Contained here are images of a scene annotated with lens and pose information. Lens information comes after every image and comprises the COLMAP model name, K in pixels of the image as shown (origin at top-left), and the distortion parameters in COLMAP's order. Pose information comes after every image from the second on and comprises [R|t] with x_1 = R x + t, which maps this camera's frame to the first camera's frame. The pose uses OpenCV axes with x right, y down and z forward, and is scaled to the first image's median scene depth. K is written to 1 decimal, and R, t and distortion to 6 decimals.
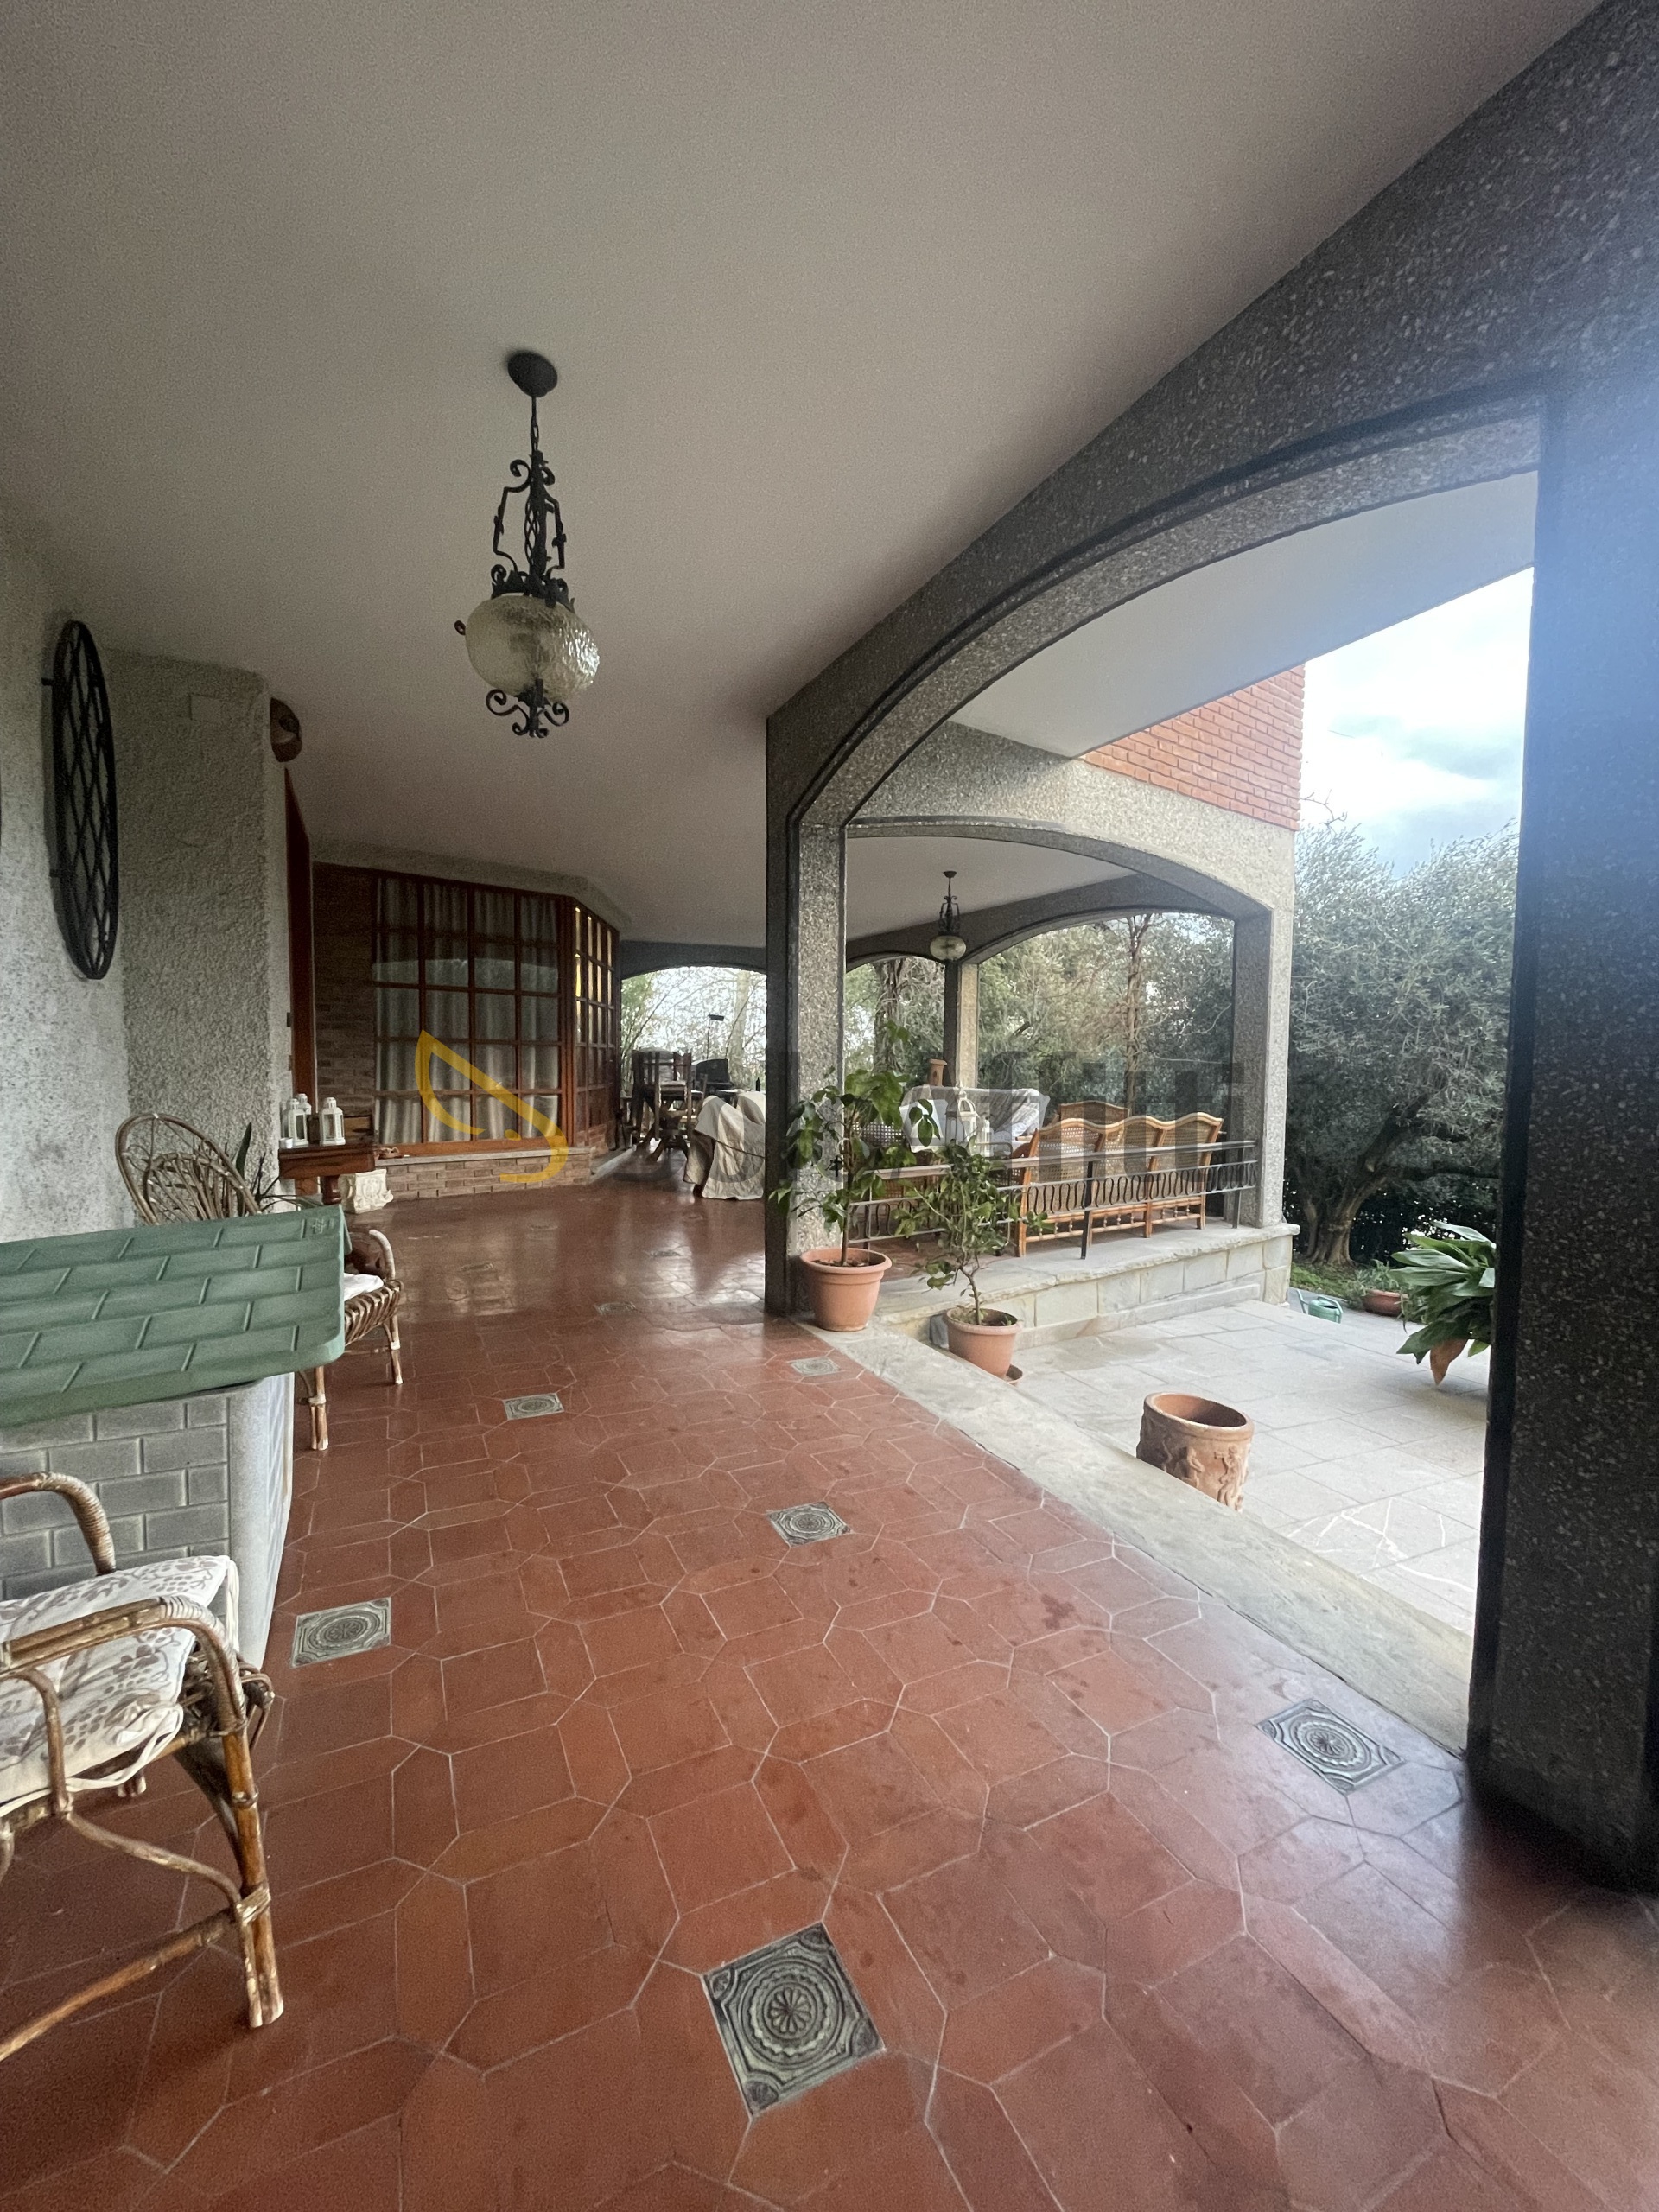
lens RADIAL K [[892.6, 0, 831.6], [0, 892.6, 1113.5], [0, 0, 1]] dist [-0.010913, 0.006304]
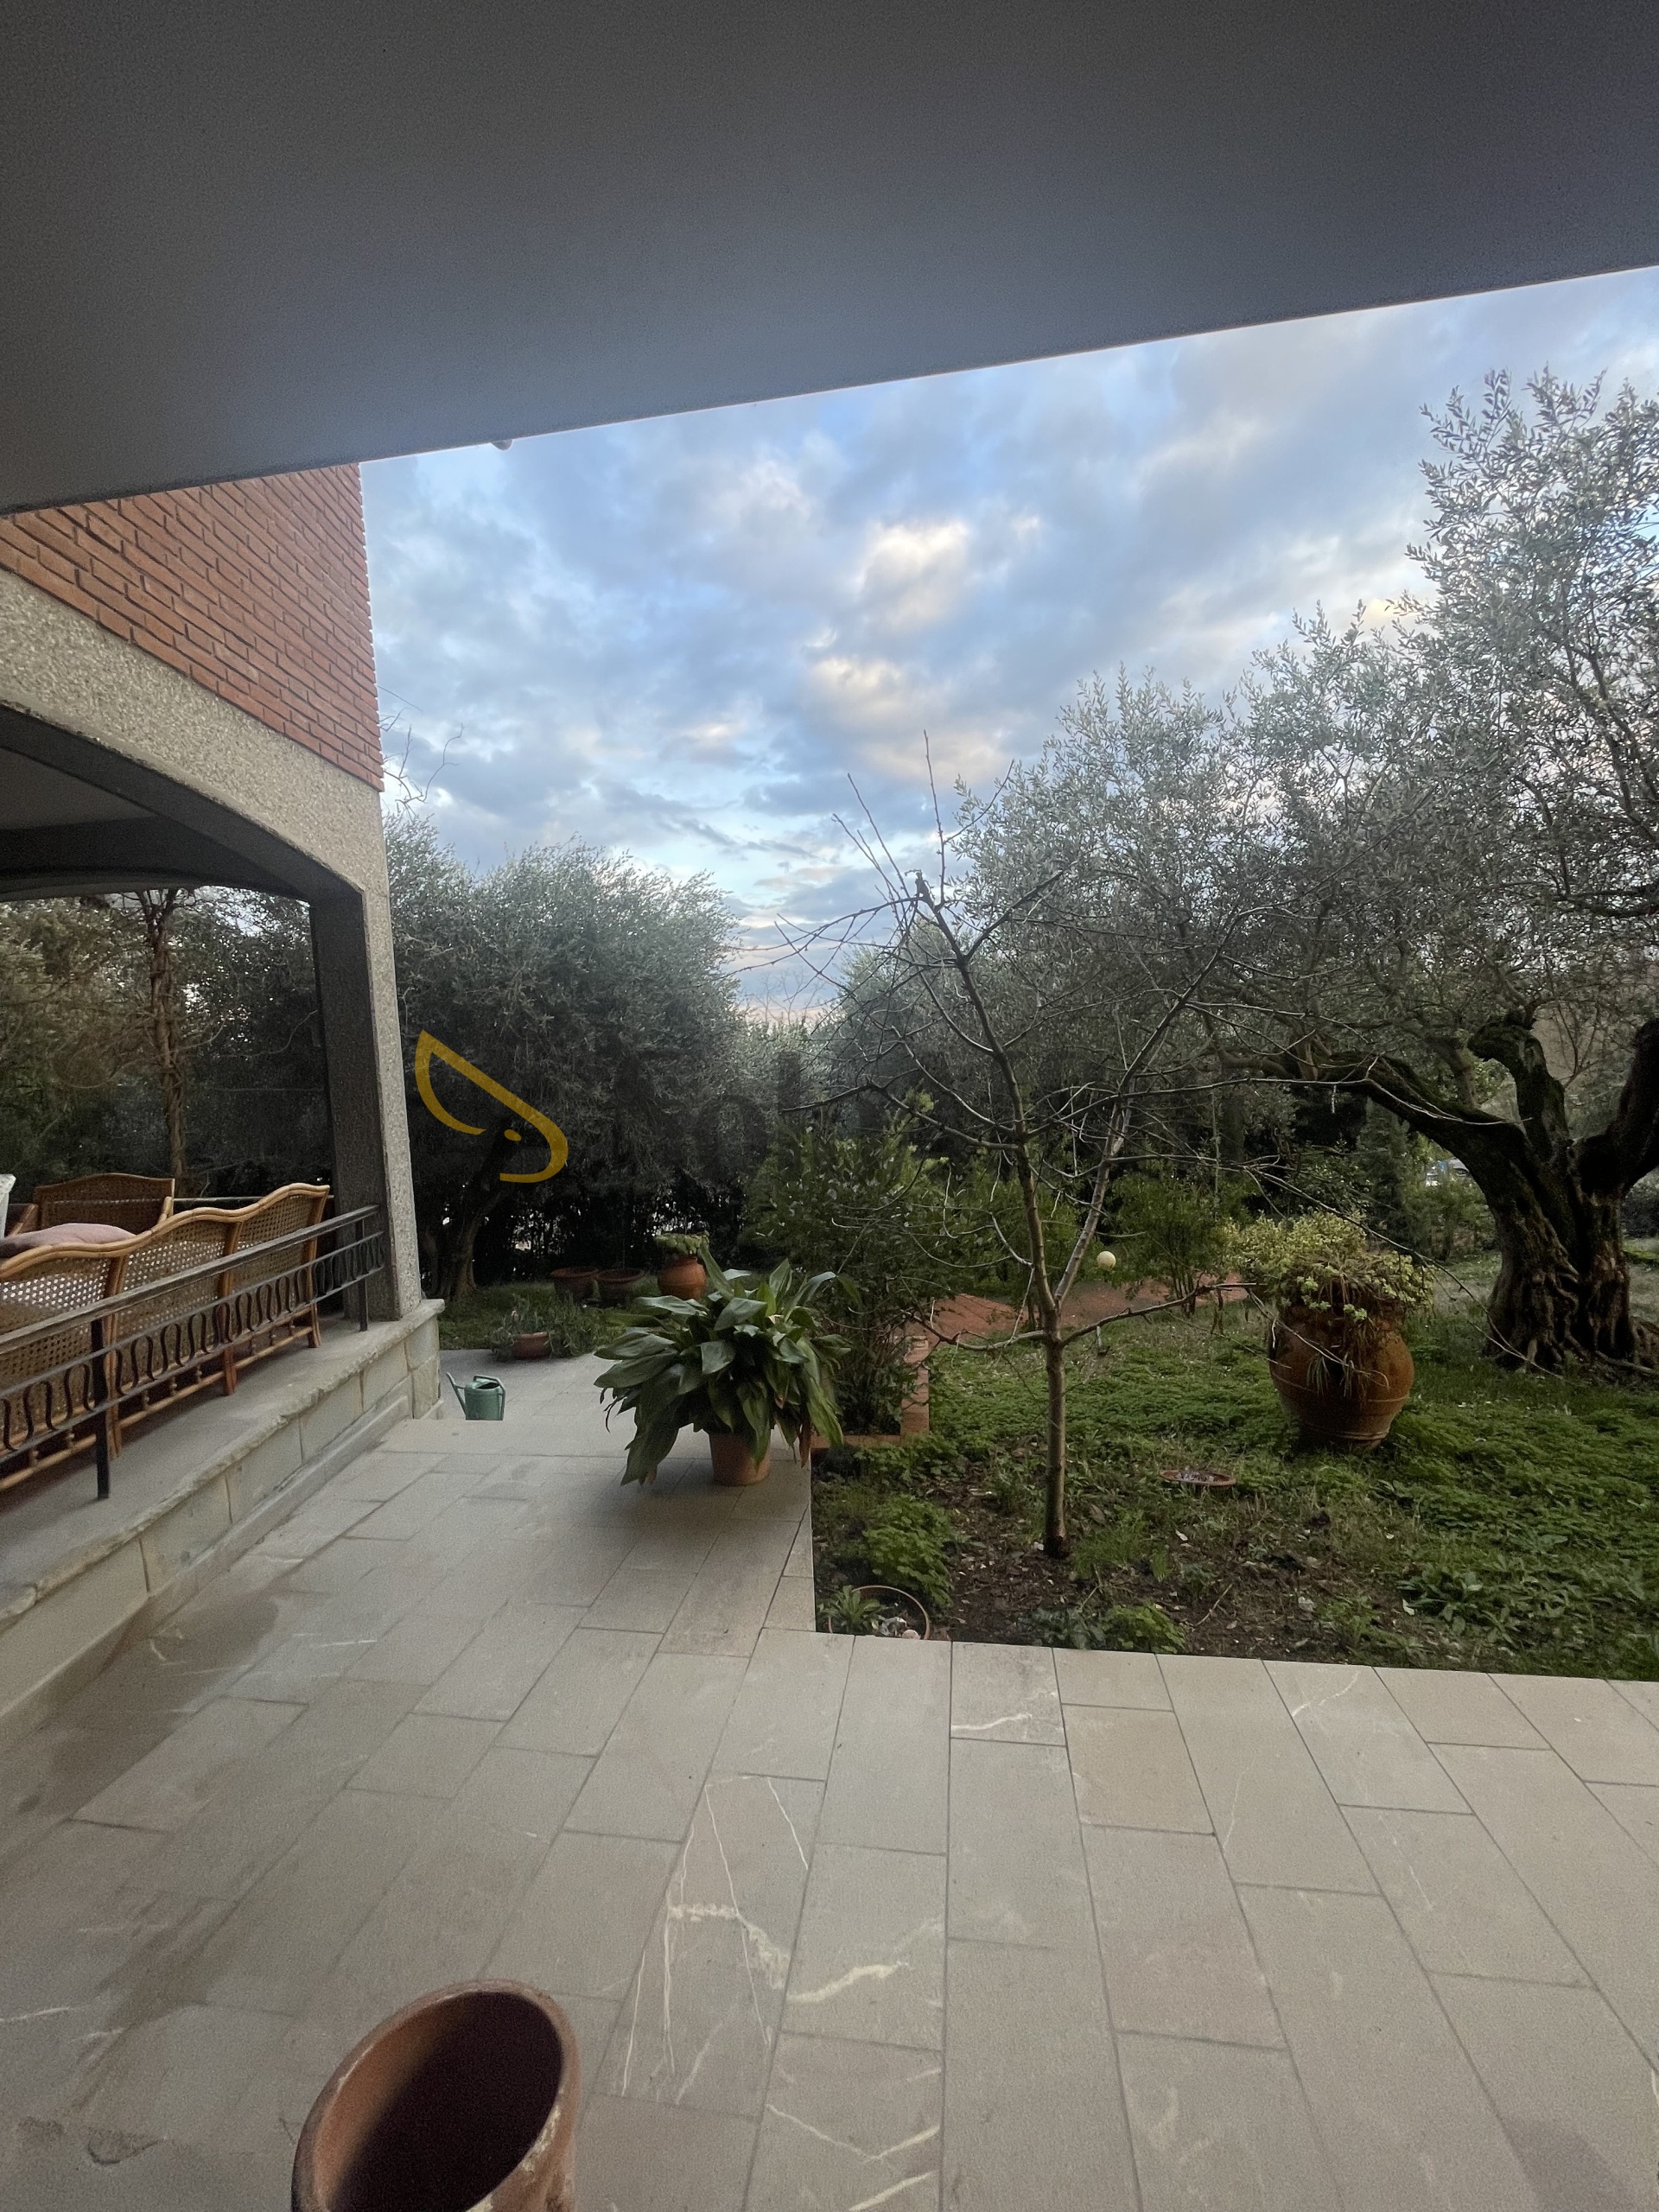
lens RADIAL K [[892.6, 0, 831.6], [0, 892.6, 1113.5], [0, 0, 1]] dist [-0.010913, 0.006304]
pose [[0.574871, -0.095995, 0.812594, 0.097435], [0.098543, 0.993988, 0.047709, -0.041385], [-0.812289, 0.052649, 0.580875, 0.254151]]
